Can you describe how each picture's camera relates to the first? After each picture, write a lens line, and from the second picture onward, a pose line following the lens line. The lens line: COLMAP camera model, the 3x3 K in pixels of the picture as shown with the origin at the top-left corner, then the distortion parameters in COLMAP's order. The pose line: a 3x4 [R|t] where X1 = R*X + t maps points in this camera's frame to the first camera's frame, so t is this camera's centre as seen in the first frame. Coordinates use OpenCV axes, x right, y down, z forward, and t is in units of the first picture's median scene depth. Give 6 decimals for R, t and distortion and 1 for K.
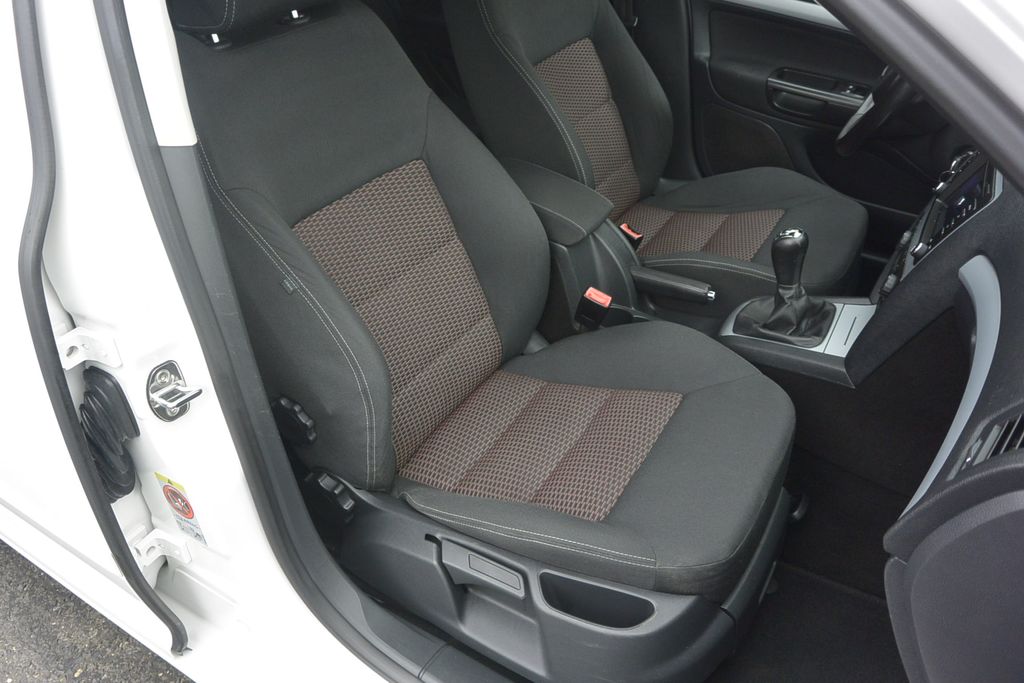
lens RADIAL K [[782.5, 0, 504.0], [0, 782.5, 340.8], [0, 0, 1]] dist [-0.011610, 0.031771]
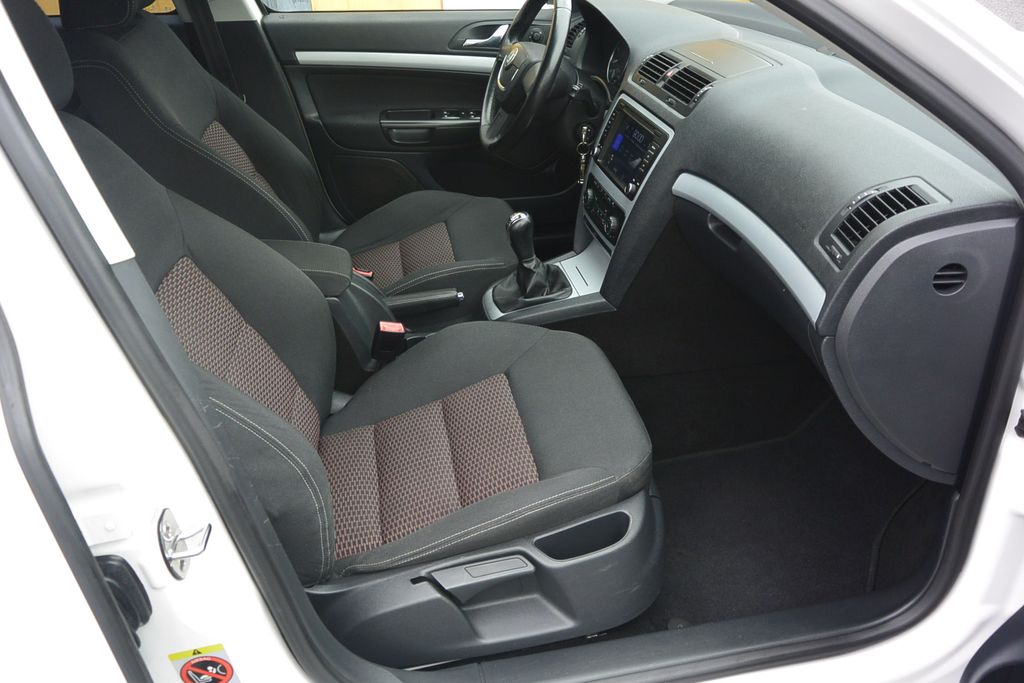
lens RADIAL K [[782.5, 0, 504.0], [0, 782.5, 340.8], [0, 0, 1]] dist [-0.011610, 0.031771]
pose [[0.750029, -0.363032, 0.552868, -0.380793], [0.416056, 0.908765, 0.032298, -0.010407], [-0.514153, 0.205800, 0.832642, 0.038383]]
